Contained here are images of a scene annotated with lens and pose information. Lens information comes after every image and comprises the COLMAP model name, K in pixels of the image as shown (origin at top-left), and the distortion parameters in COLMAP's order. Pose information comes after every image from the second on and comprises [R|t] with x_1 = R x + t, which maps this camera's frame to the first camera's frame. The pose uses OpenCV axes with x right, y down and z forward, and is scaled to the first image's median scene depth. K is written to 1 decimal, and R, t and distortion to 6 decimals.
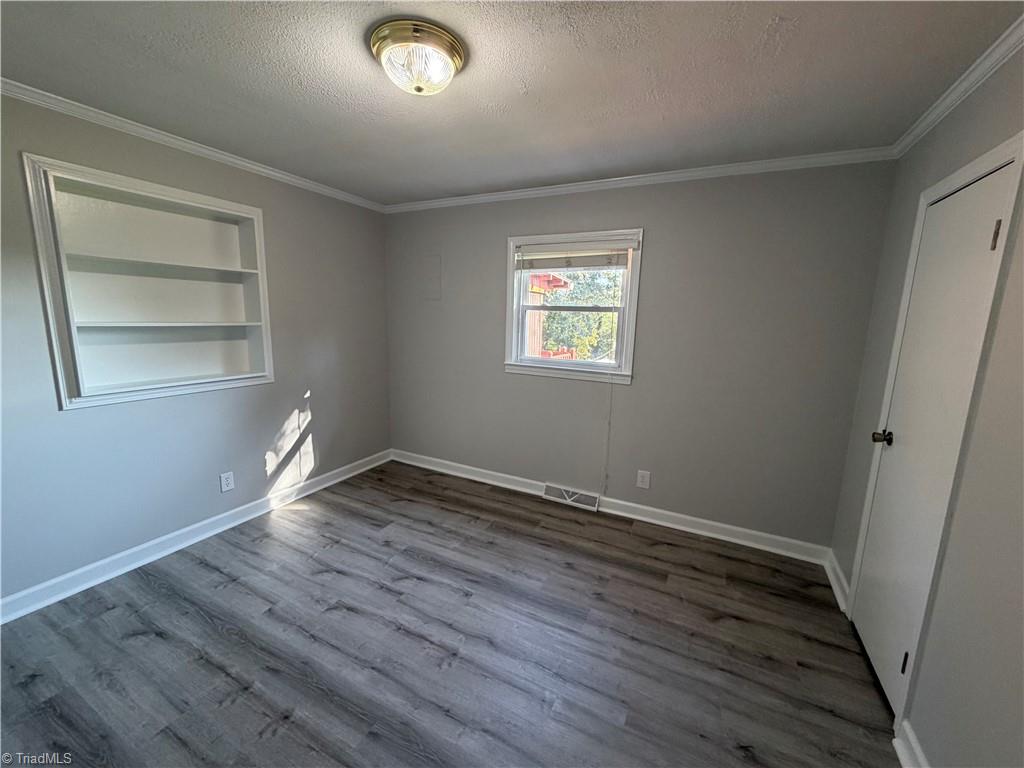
lens RADIAL K [[410.5, 0, 507.8], [0, 410.5, 386.0], [0, 0, 1]] dist [0.001821, -0.000759]
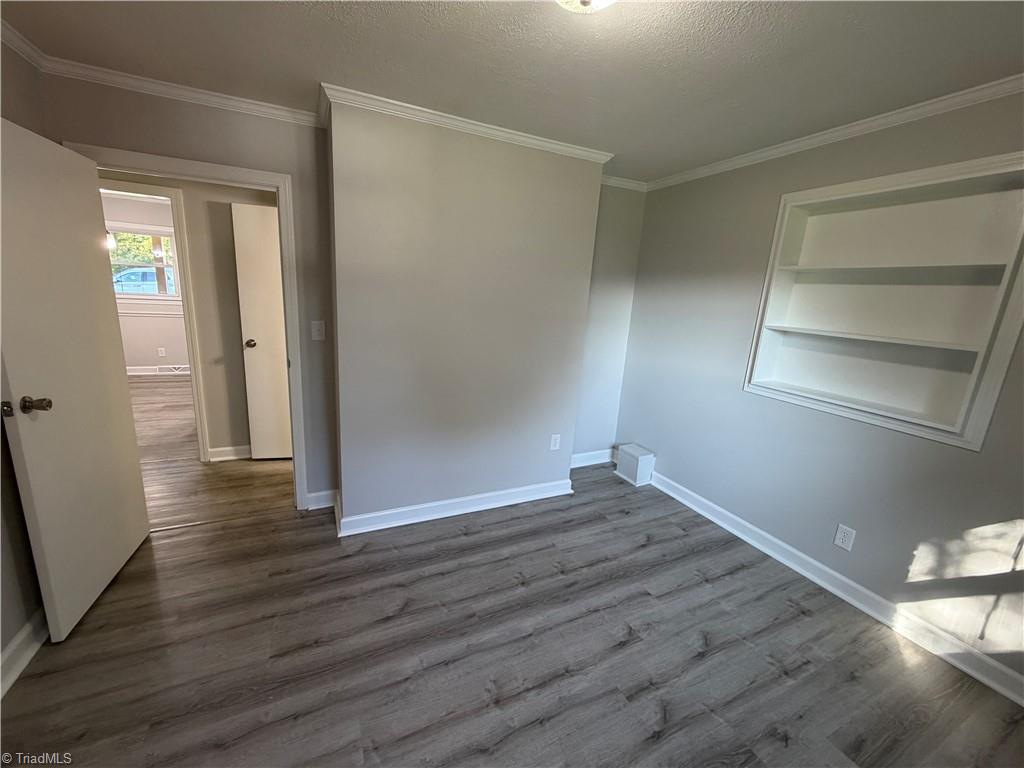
lens RADIAL K [[410.5, 0, 517.1], [0, 410.5, 387.3], [0, 0, 1]] dist [0.001821, -0.000759]
pose [[-0.599447, 0.114880, -0.792127, 0.397003], [-0.211420, 0.931774, 0.295126, -0.186705], [0.771987, 0.344384, -0.534261, 1.136635]]
